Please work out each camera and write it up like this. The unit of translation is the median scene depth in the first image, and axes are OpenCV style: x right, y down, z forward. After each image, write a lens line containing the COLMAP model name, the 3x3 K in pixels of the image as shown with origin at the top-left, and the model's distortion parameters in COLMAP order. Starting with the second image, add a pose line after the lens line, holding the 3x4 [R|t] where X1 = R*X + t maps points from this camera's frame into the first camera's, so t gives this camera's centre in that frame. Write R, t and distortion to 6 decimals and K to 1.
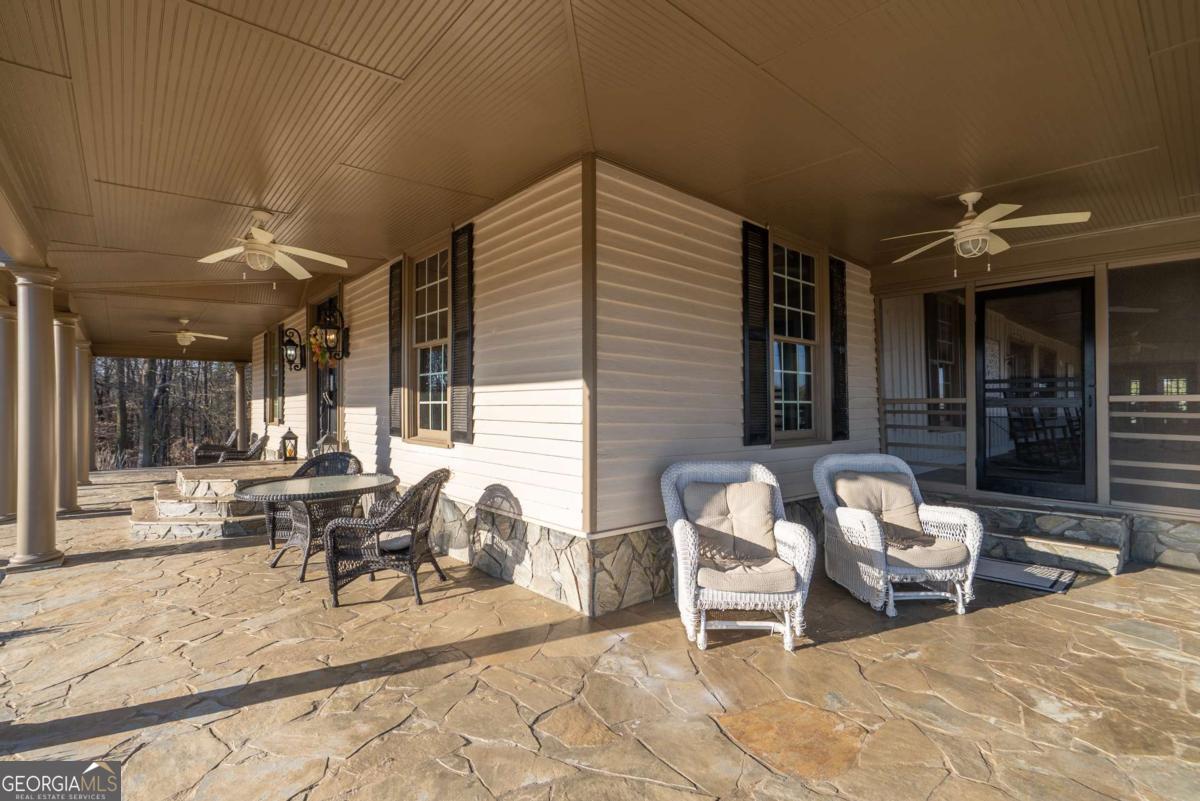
lens RADIAL K [[556.3, 0, 601.3], [0, 556.3, 397.9], [0, 0, 1]] dist [-0.019552, -0.000007]
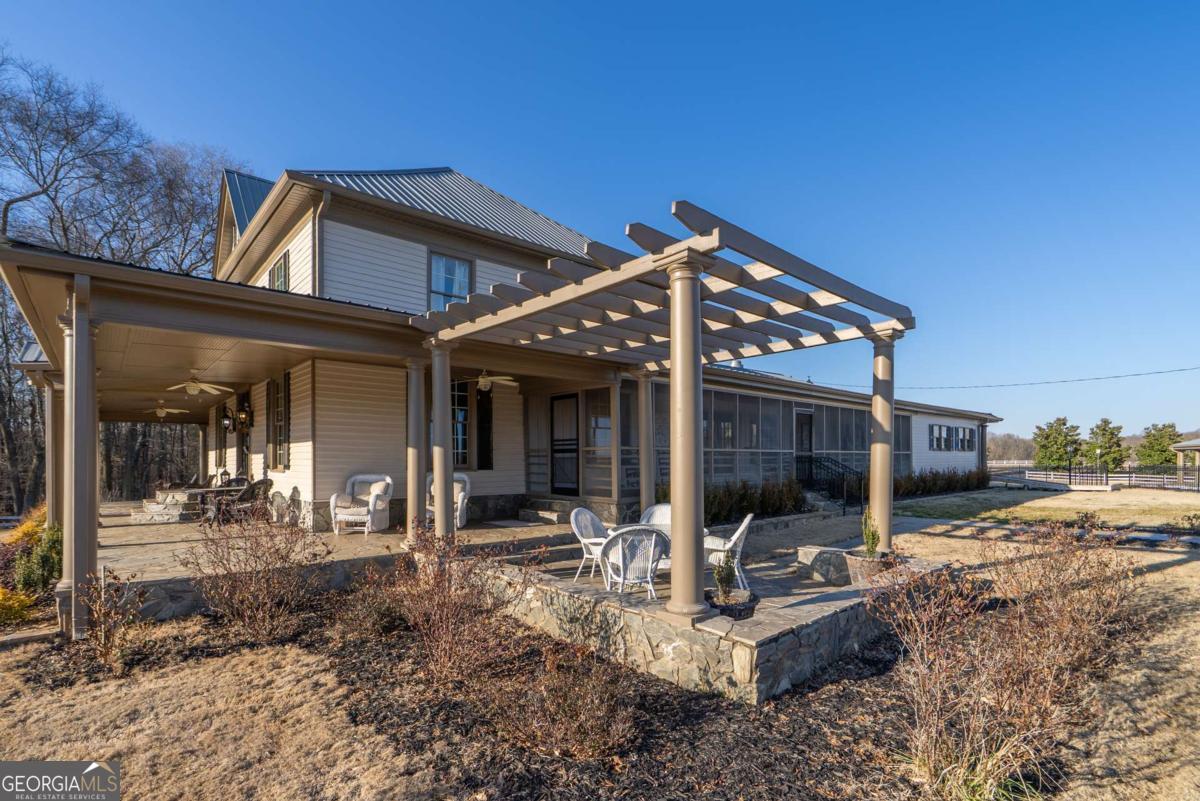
lens RADIAL K [[556.3, 0, 601.5], [0, 556.3, 444.7], [0, 0, 1]] dist [-0.019552, -0.000007]
pose [[0.999670, -0.004878, 0.025213, 0.699308], [0.005079, 0.999956, -0.007932, 0.003802], [-0.025173, 0.008057, 0.999651, -0.910642]]
